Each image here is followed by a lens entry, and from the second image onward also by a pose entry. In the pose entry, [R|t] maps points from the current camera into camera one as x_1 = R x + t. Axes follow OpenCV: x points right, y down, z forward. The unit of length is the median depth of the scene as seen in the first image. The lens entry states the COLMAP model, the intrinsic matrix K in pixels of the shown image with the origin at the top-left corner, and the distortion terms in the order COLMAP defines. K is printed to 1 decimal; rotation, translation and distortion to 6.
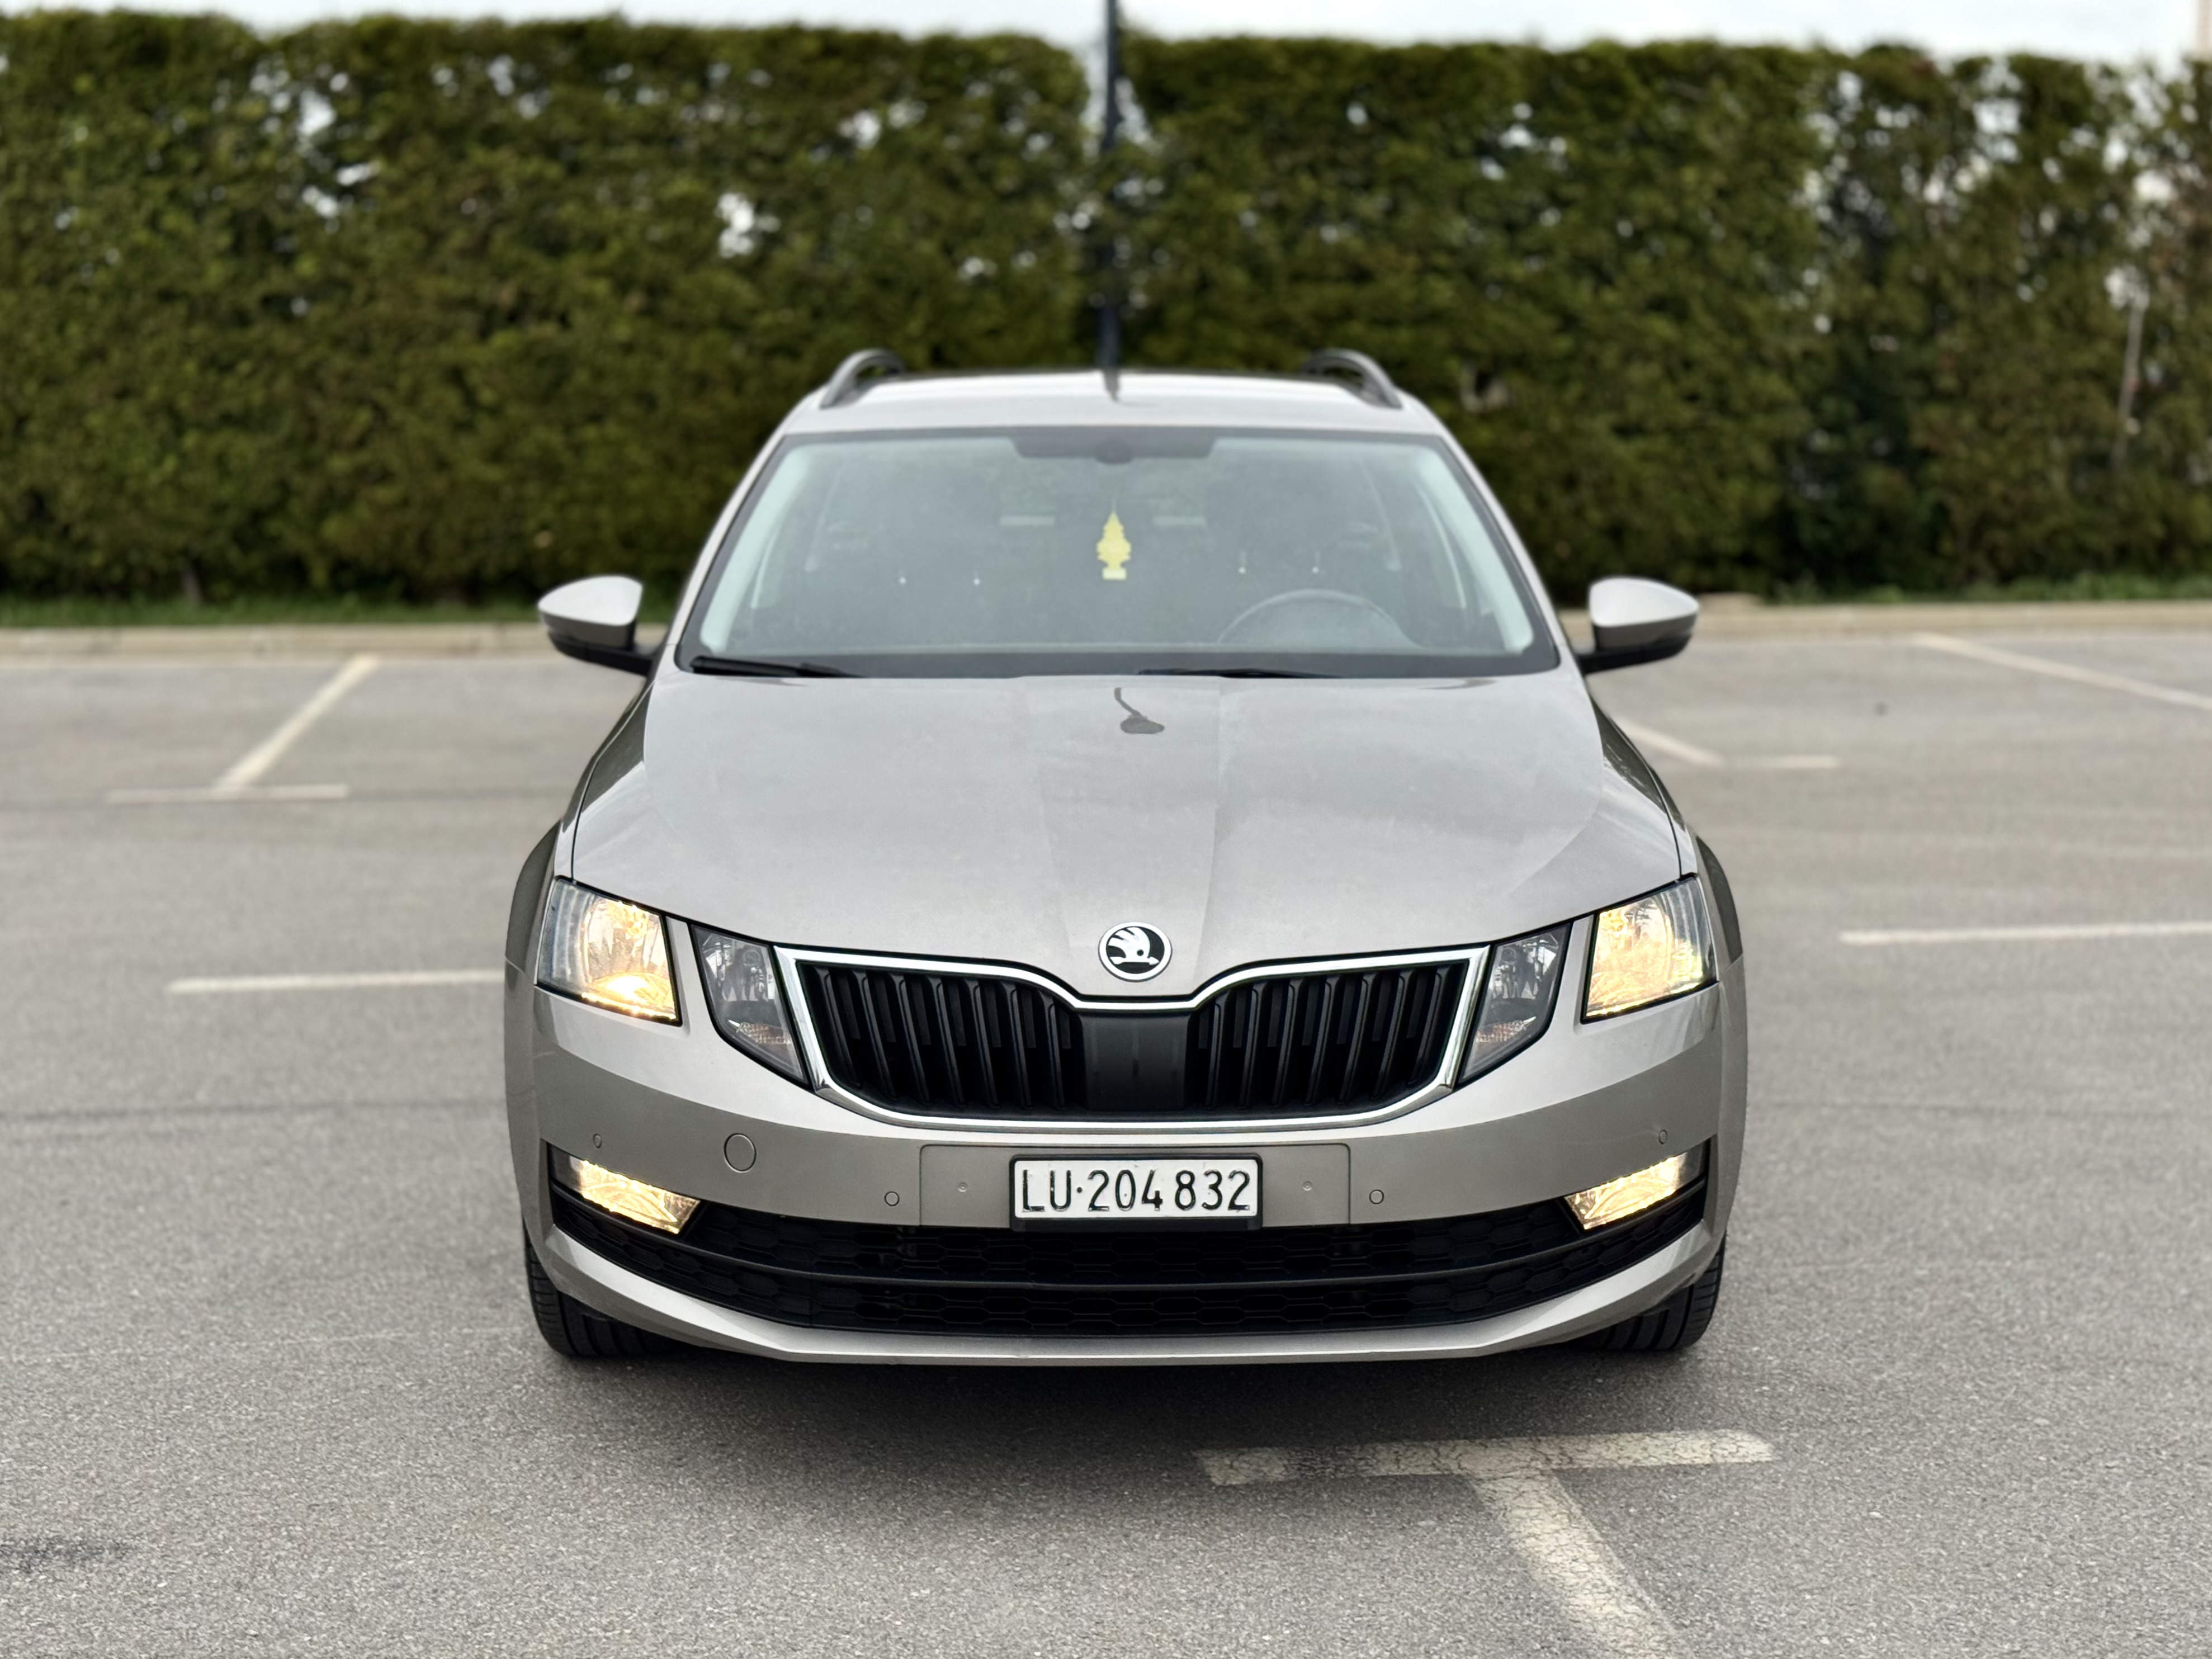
lens RADIAL K [[3101.6, 0, 1024.4], [0, 3101.6, 831.5], [0, 0, 1]] dist [0.156284, -0.055637]
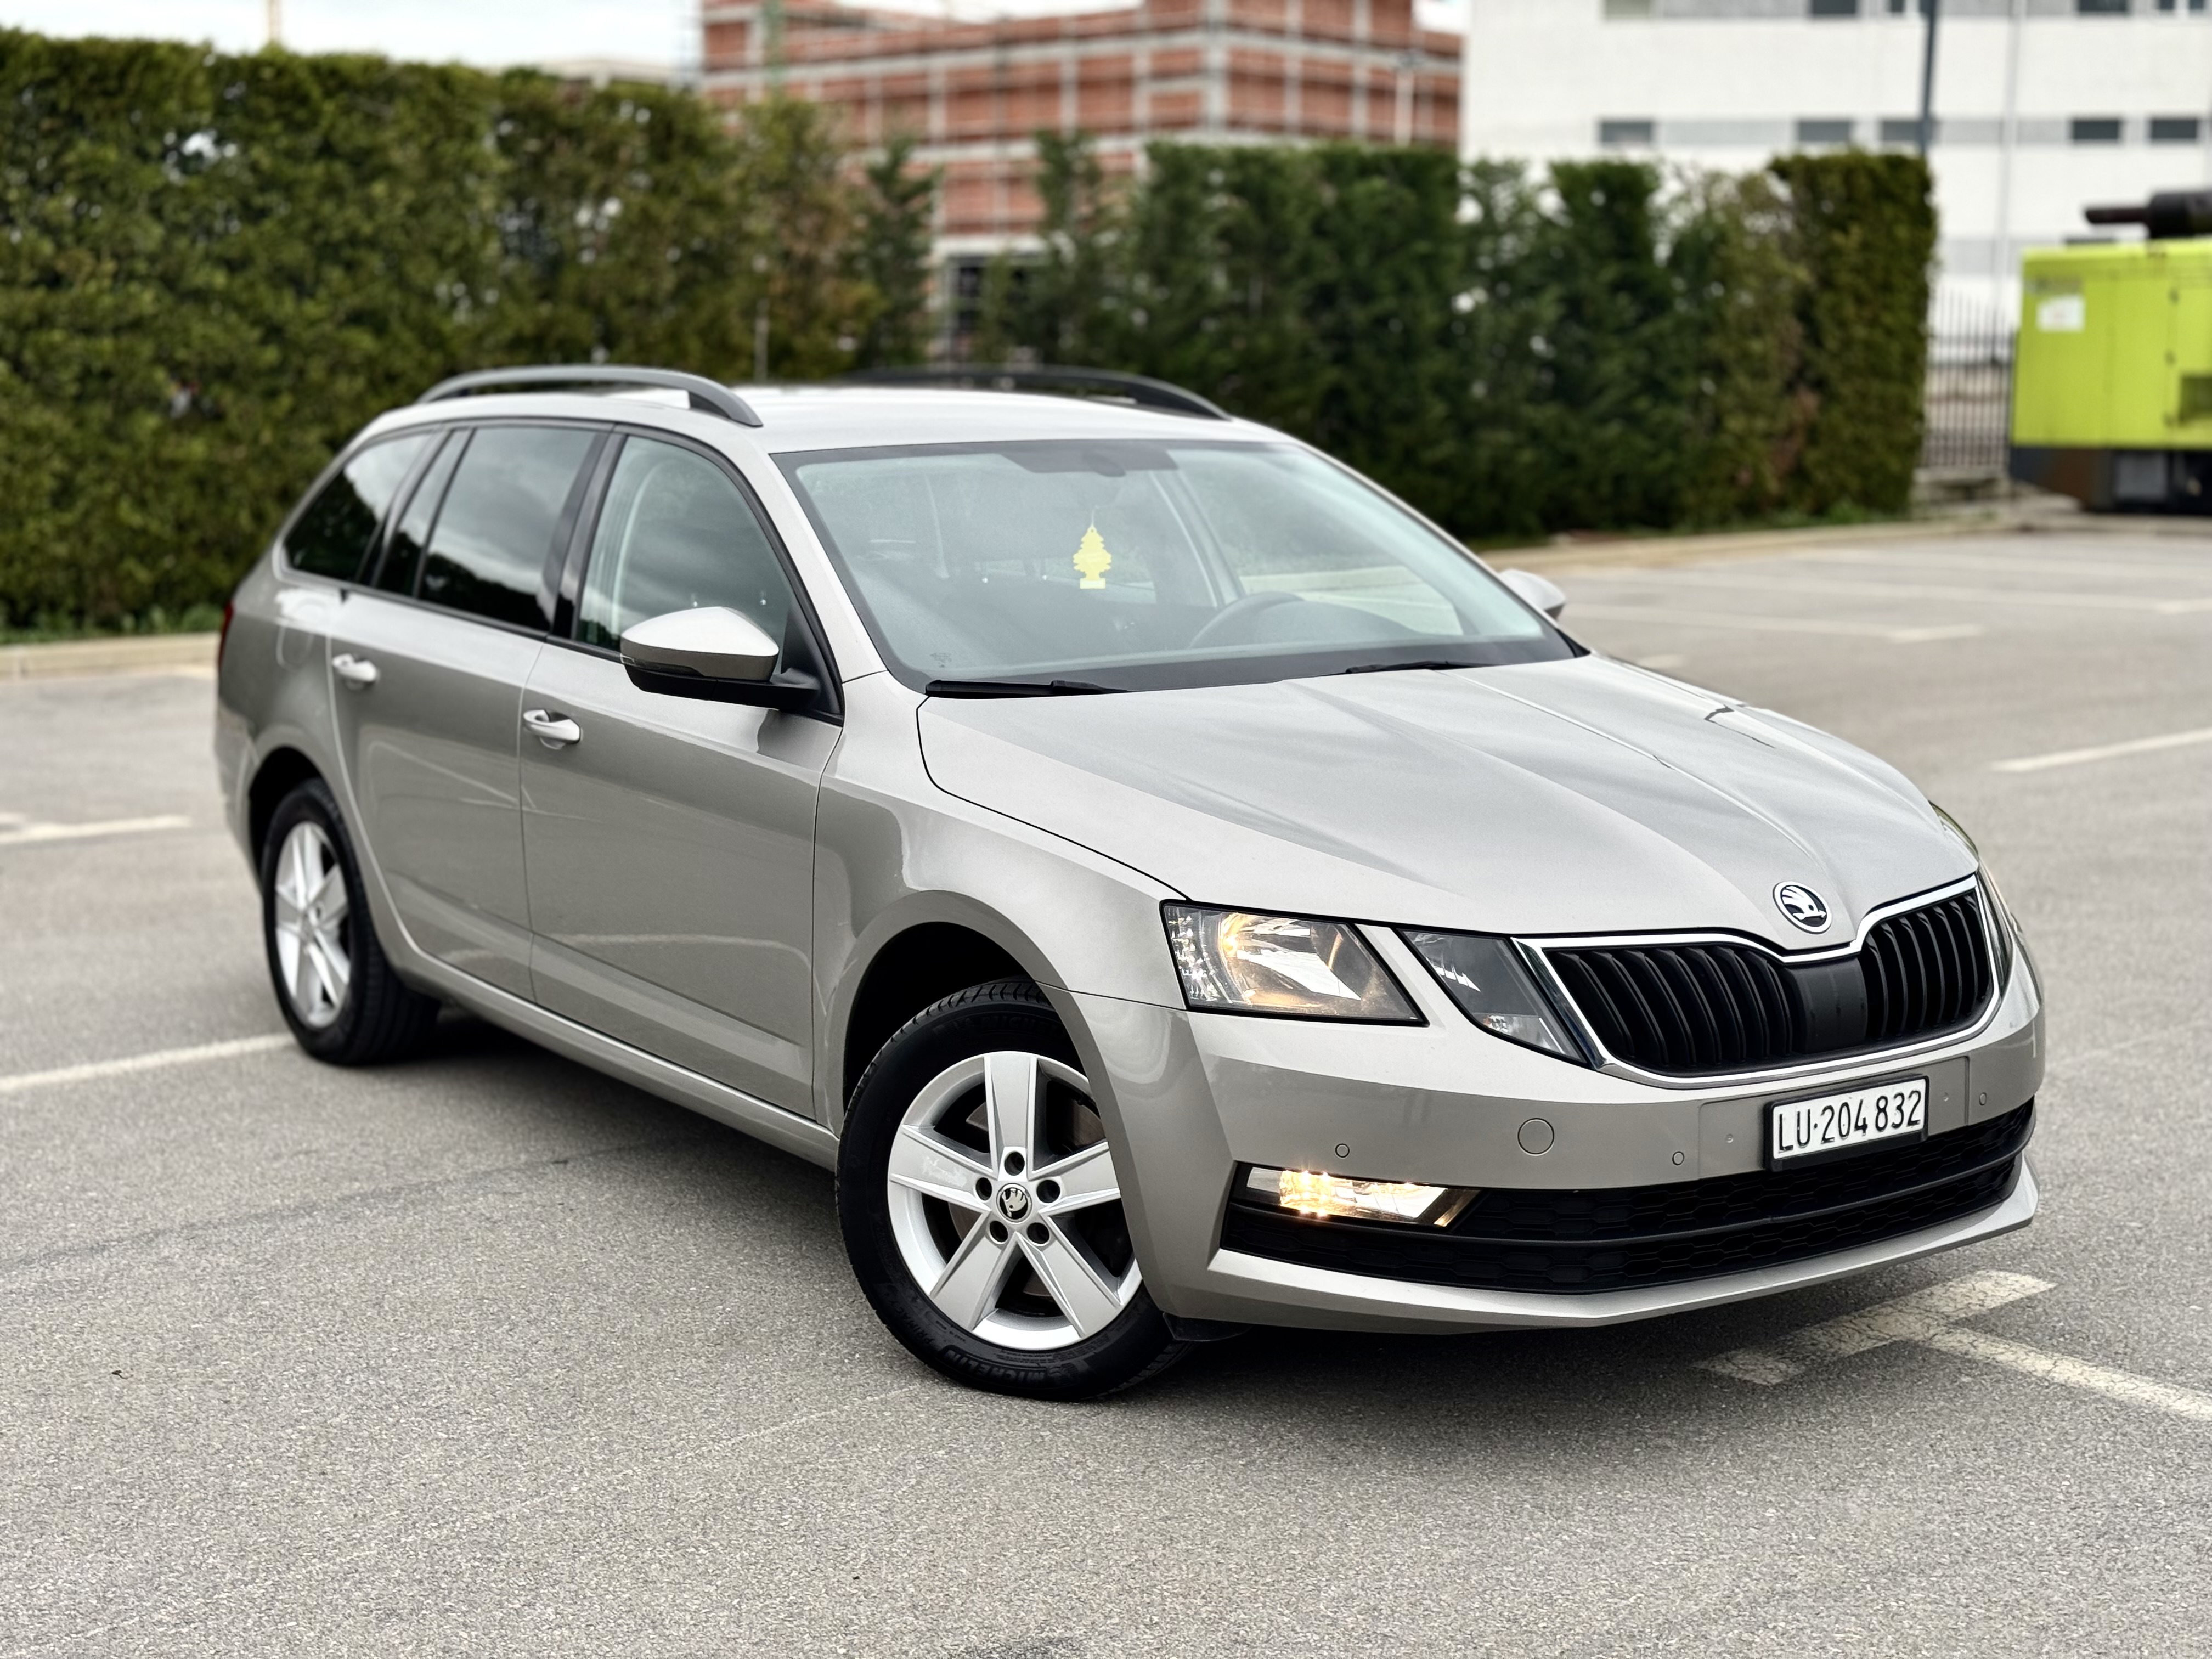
lens RADIAL K [[3101.6, 0, 1024.4], [0, 3101.6, 831.5], [0, 0, 1]] dist [0.156284, -0.055637]
pose [[0.838848, -0.085635, 0.537588, -0.175014], [0.087560, 0.995916, 0.022017, -0.008140], [-0.537278, 0.028603, 0.842920, 0.046040]]
